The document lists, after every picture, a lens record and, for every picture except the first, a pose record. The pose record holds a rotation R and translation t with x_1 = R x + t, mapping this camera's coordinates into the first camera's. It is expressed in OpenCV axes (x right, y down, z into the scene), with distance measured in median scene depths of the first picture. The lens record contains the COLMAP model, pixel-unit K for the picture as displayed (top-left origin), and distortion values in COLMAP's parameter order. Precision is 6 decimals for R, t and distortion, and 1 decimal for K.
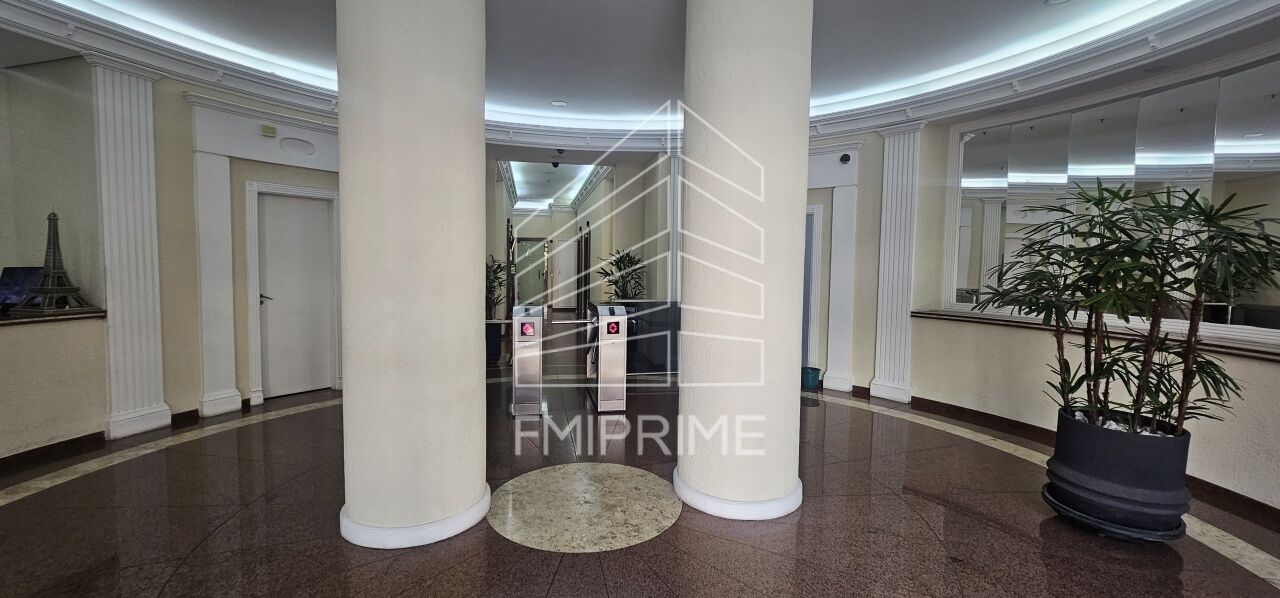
lens RADIAL K [[525.4, 0, 638.4], [0, 525.4, 294.0], [0, 0, 1]] dist [-0.001006, -0.000351]
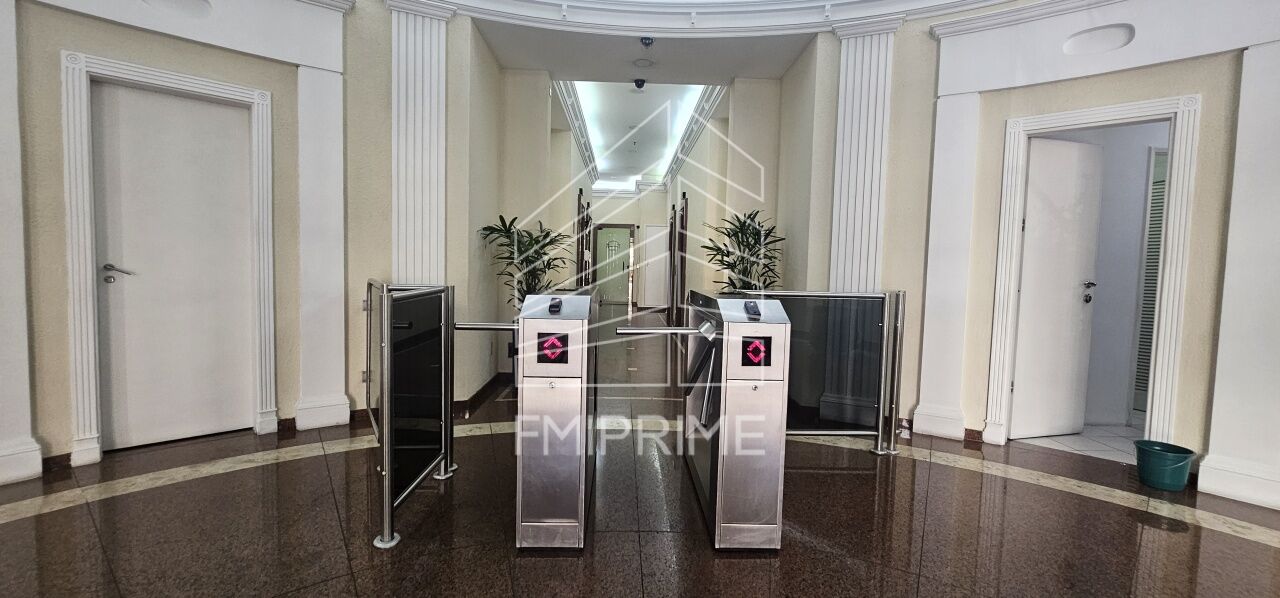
lens RADIAL K [[525.4, 0, 636.3], [0, 525.4, 294.8], [0, 0, 1]] dist [-0.001006, -0.000351]
pose [[0.985023, 0.021685, -0.171054, -0.065584], [-0.021700, 0.999763, 0.001786, 0.018715], [0.171052, 0.001953, 0.985260, 0.515598]]
